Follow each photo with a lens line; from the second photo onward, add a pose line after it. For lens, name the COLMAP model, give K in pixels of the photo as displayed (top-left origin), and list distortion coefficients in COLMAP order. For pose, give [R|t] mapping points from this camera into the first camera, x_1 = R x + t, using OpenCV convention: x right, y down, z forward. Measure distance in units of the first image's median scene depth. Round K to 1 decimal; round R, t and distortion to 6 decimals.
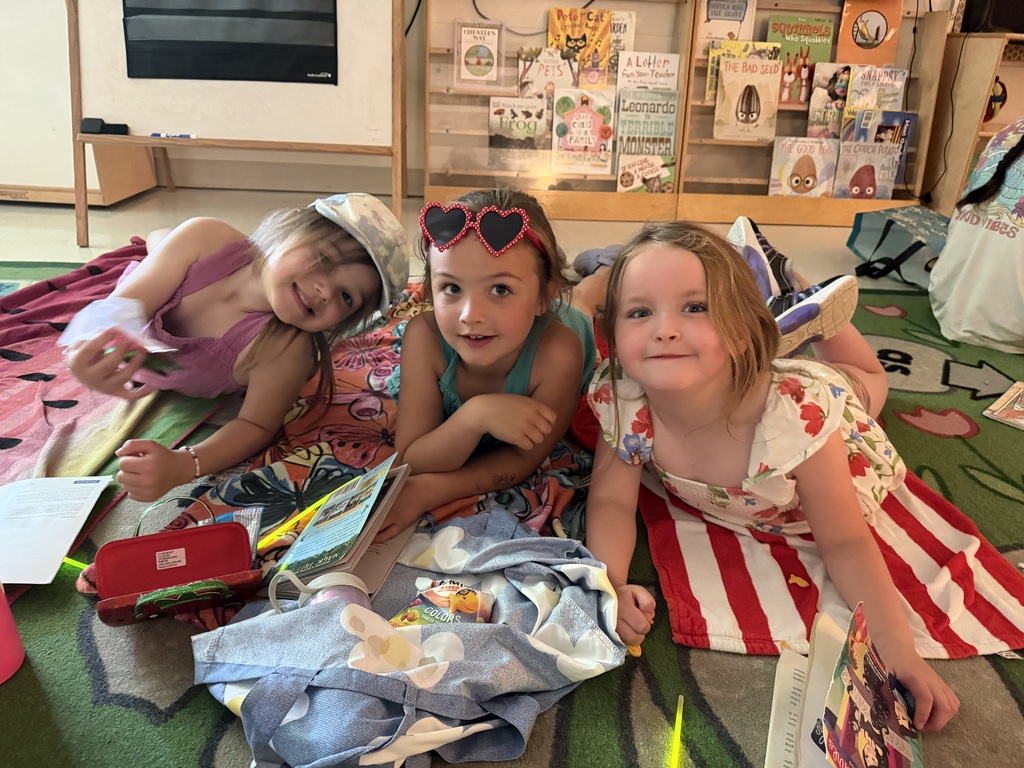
lens RADIAL K [[714.1, 0, 512.0], [0, 714.1, 384.0], [0, 0, 1]] dist [0.045911, -0.031348]
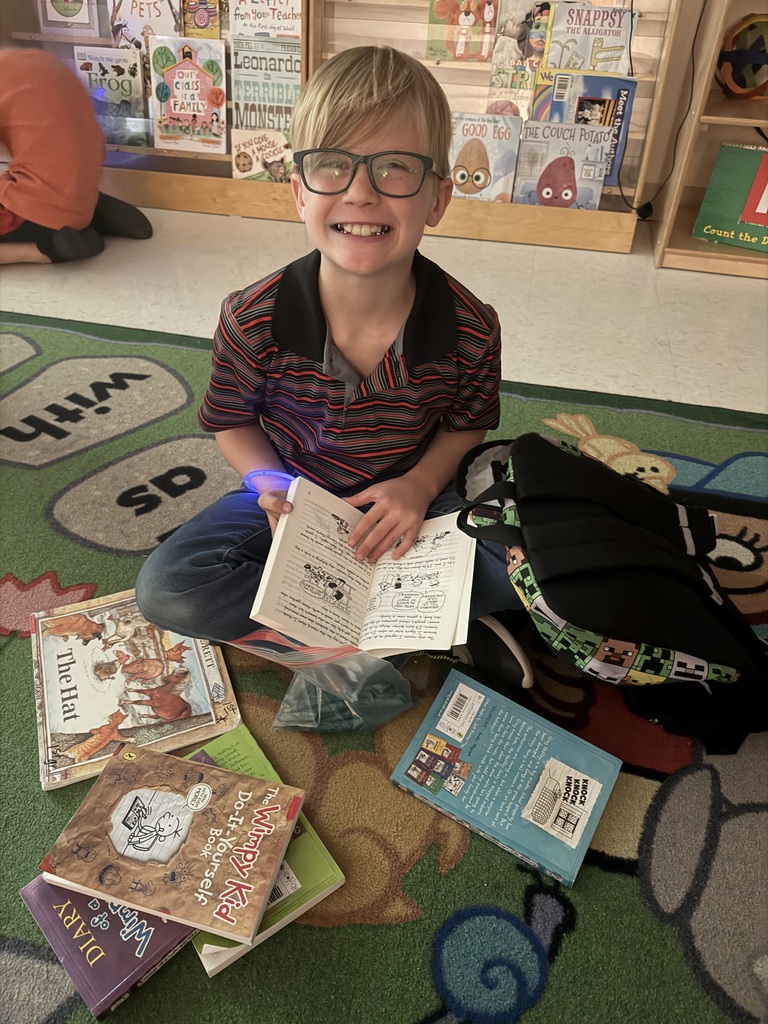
lens RADIAL K [[714.1, 0, 384.0], [0, 714.1, 512.0], [0, 0, 1]] dist [0.045911, -0.031348]
pose [[0.953159, 0.171473, -0.249170, 0.582724], [-0.106965, 0.961640, 0.252602, -0.127857], [0.282927, -0.214117, 0.934937, 0.197905]]
